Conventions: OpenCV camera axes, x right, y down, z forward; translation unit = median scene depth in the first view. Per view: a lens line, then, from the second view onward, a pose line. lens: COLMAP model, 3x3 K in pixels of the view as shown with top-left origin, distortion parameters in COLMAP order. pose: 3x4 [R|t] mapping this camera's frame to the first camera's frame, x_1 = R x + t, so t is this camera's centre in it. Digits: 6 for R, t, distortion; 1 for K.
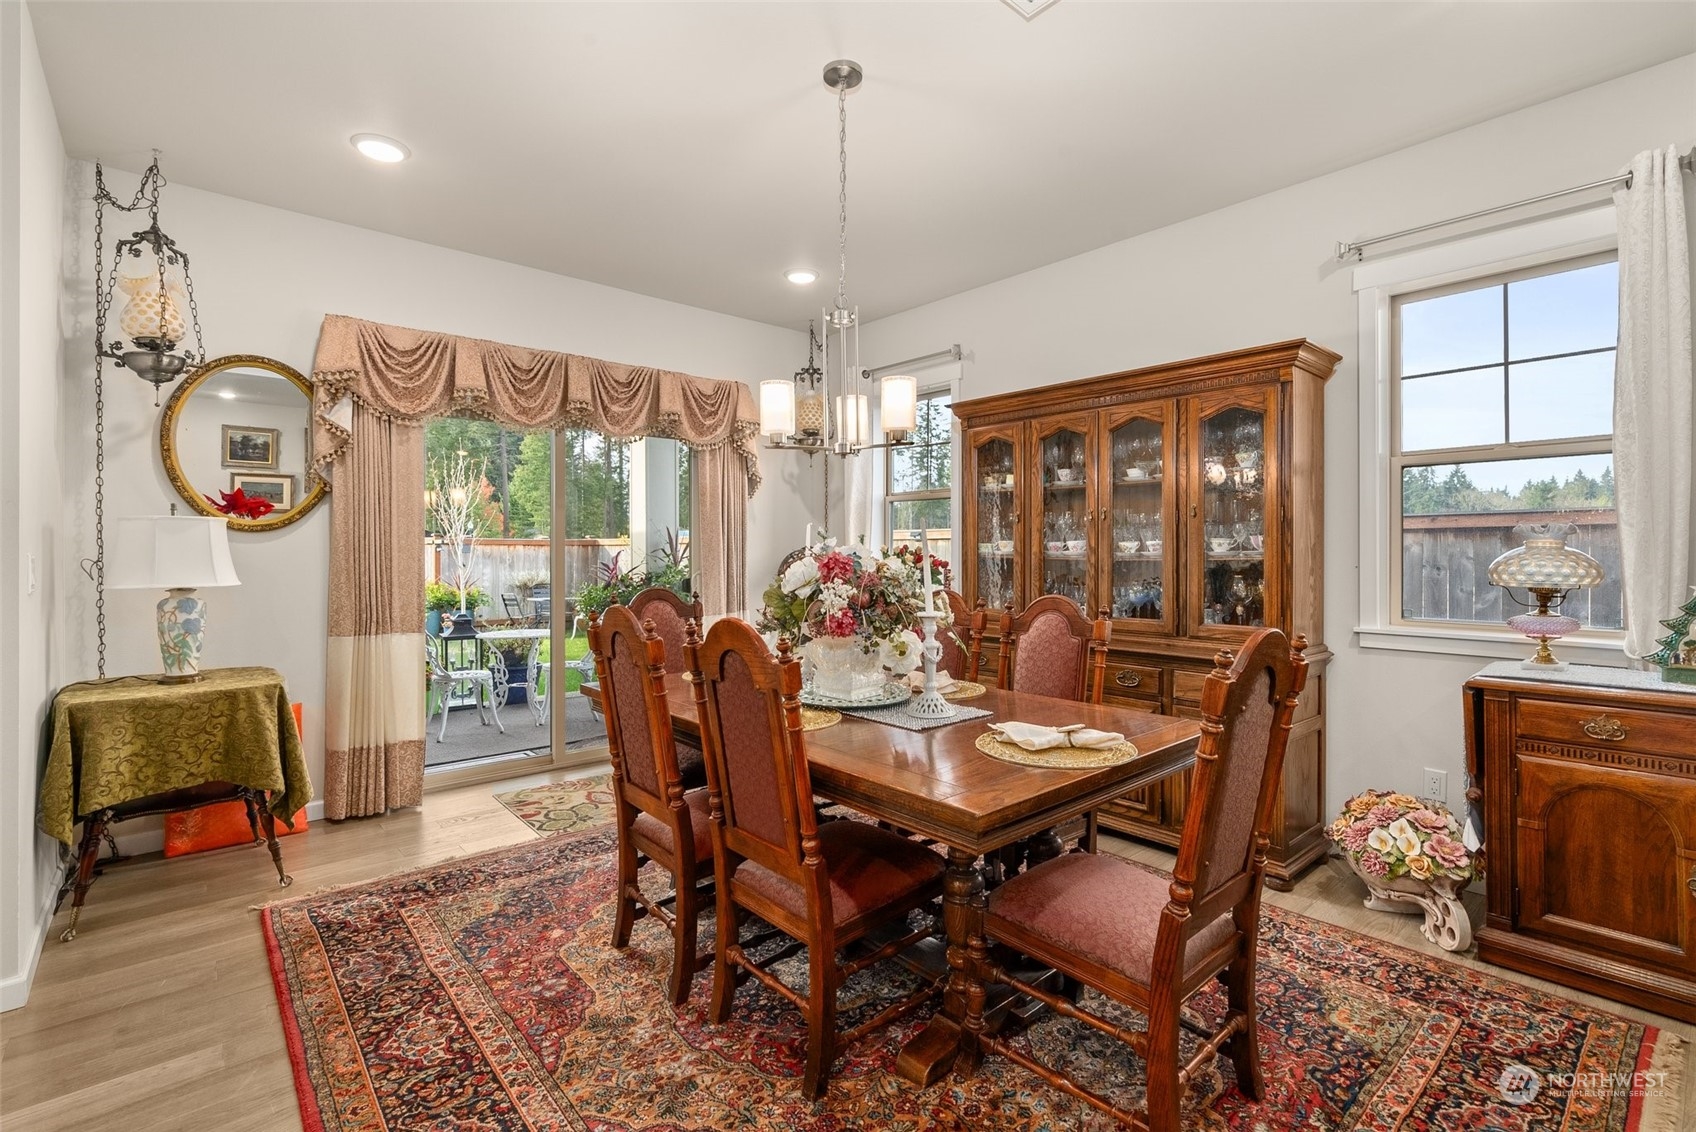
lens RADIAL K [[770.9, 0, 849.5], [0, 770.9, 554.0], [0, 0, 1]] dist [0.001465, 0.000007]
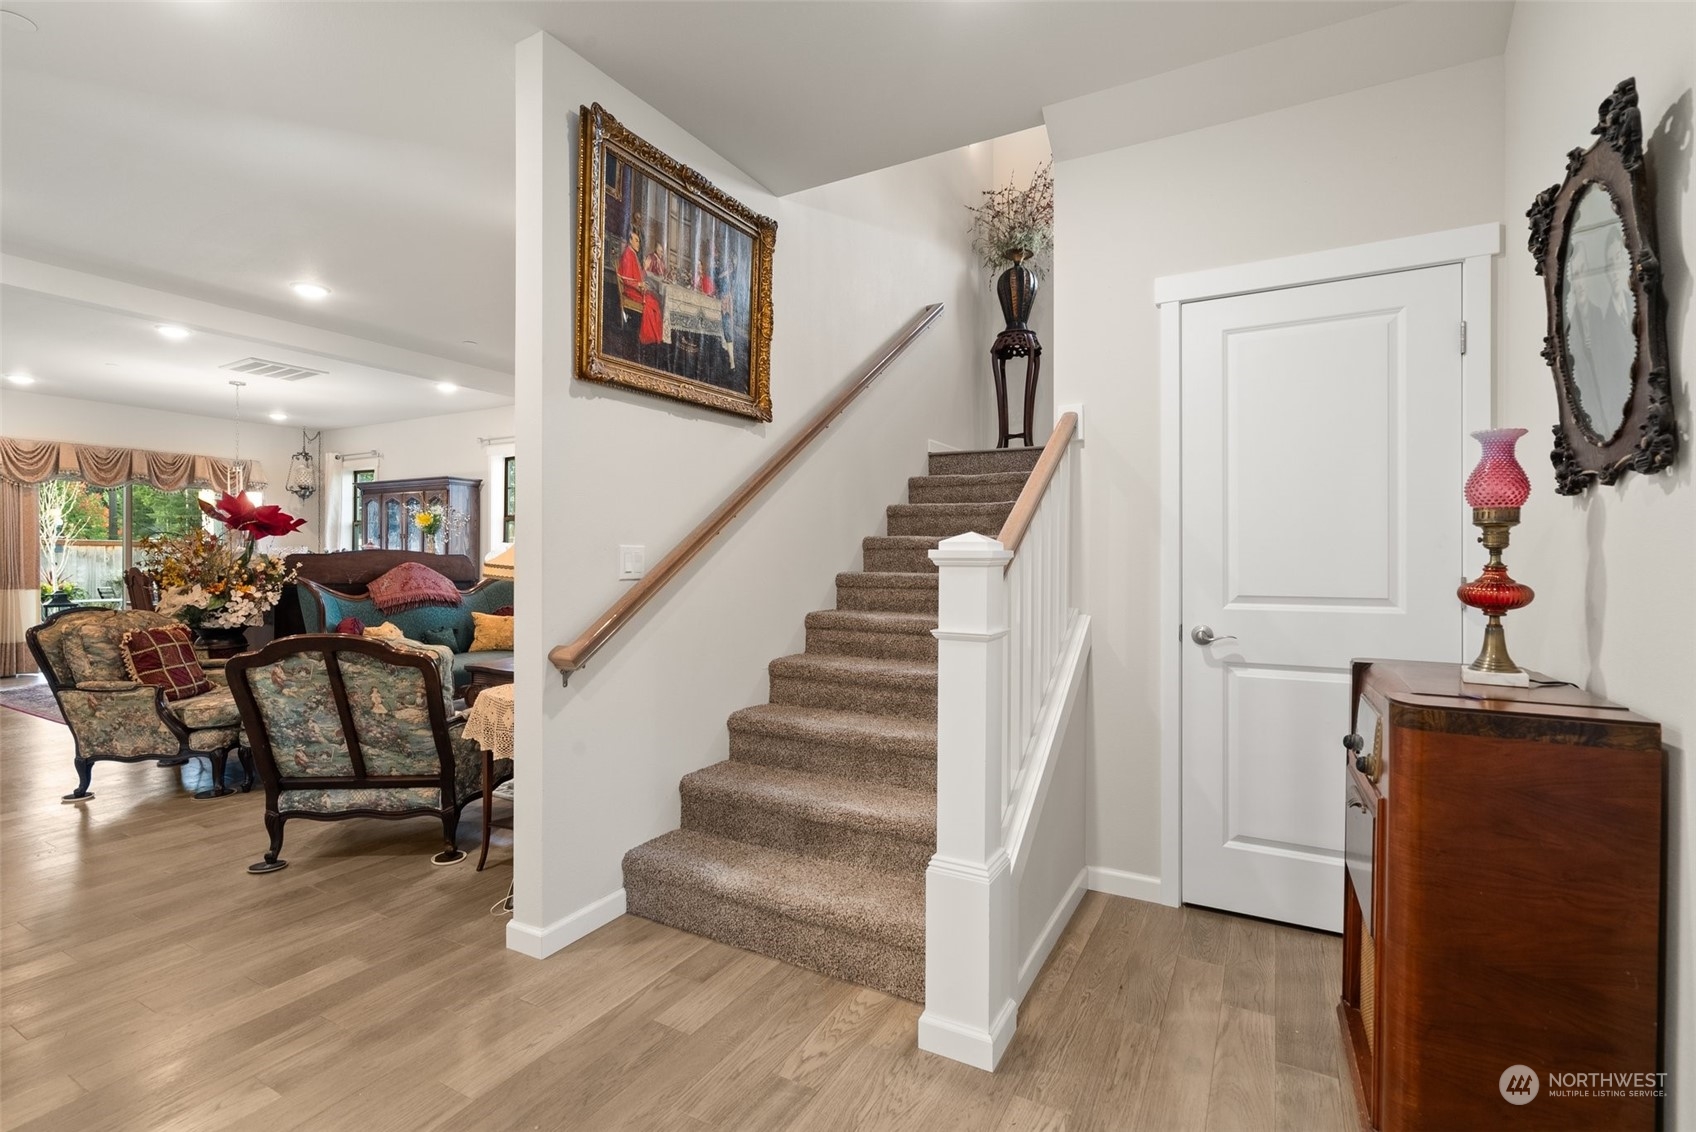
lens RADIAL K [[770.9, 0, 848.8], [0, 770.9, 565.5], [0, 0, 1]] dist [0.001465, 0.000007]
pose [[0.942405, 0.002306, 0.334465, 0.954593], [-0.004845, 0.999965, 0.006758, 0.019820], [-0.334438, -0.007990, 0.942384, -2.004374]]
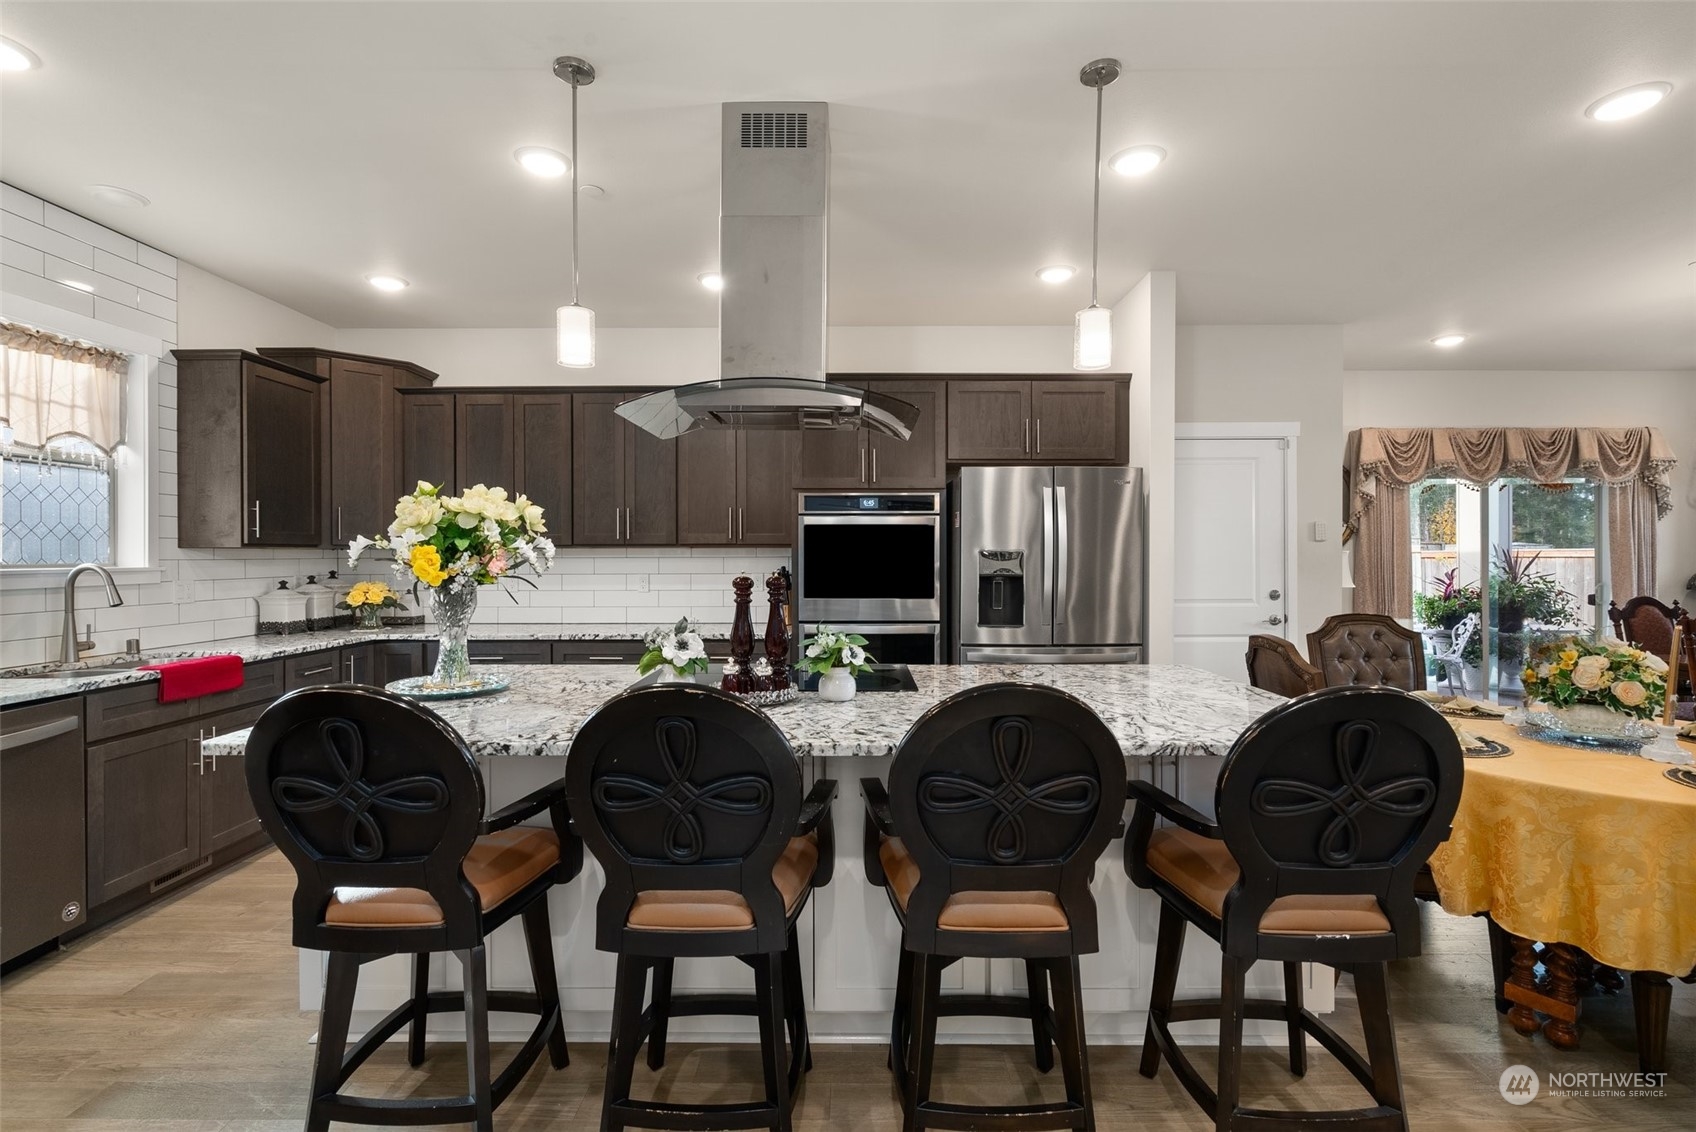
lens RADIAL K [[770.9, 0, 850.7], [0, 770.9, 556.6], [0, 0, 1]] dist [0.001465, 0.000007]
pose [[0.747351, 0.005511, -0.664406, -0.438208], [-0.003828, 0.999985, 0.003989, -0.033529], [0.664418, -0.000438, 0.747361, -1.168617]]
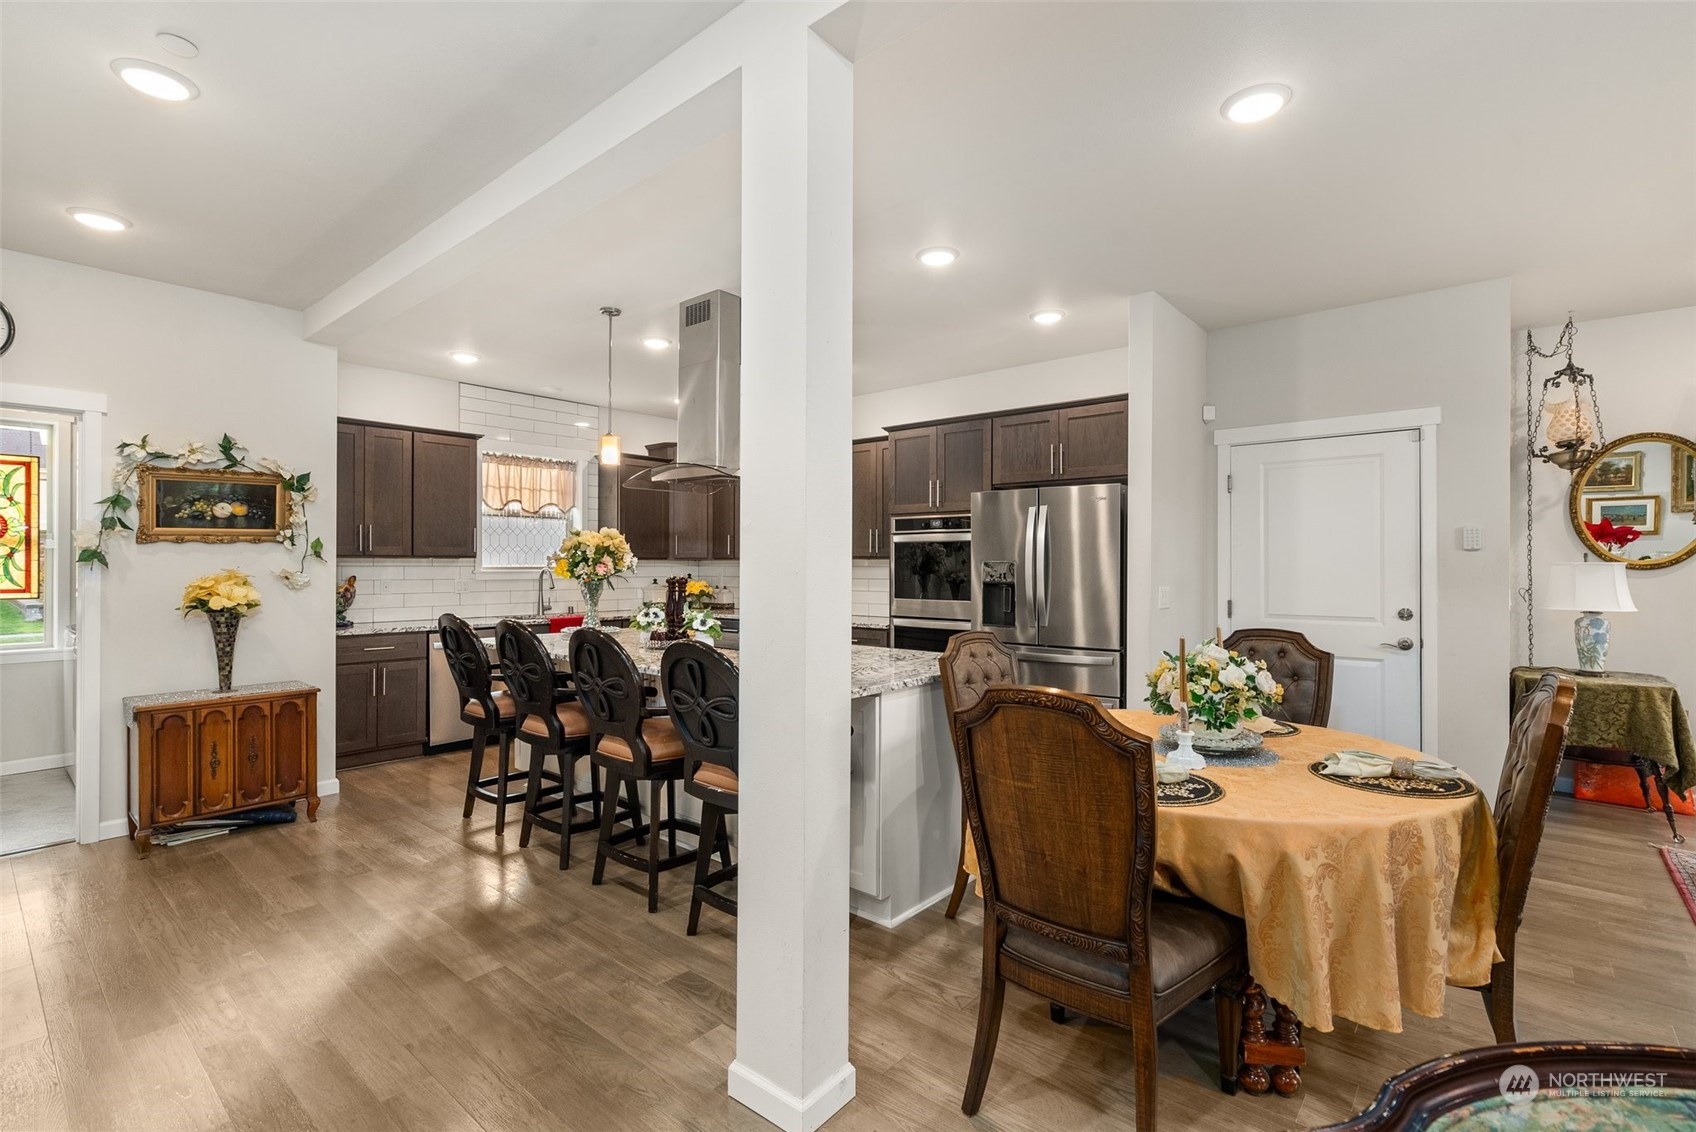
lens RADIAL K [[770.9, 0, 846.8], [0, 770.9, 559.1], [0, 0, 1]] dist [0.001465, 0.000007]
pose [[0.145182, -0.002860, -0.989401, 0.343159], [-0.005997, 0.999975, -0.003771, -0.037269], [0.989387, 0.006481, 0.145161, -0.557480]]
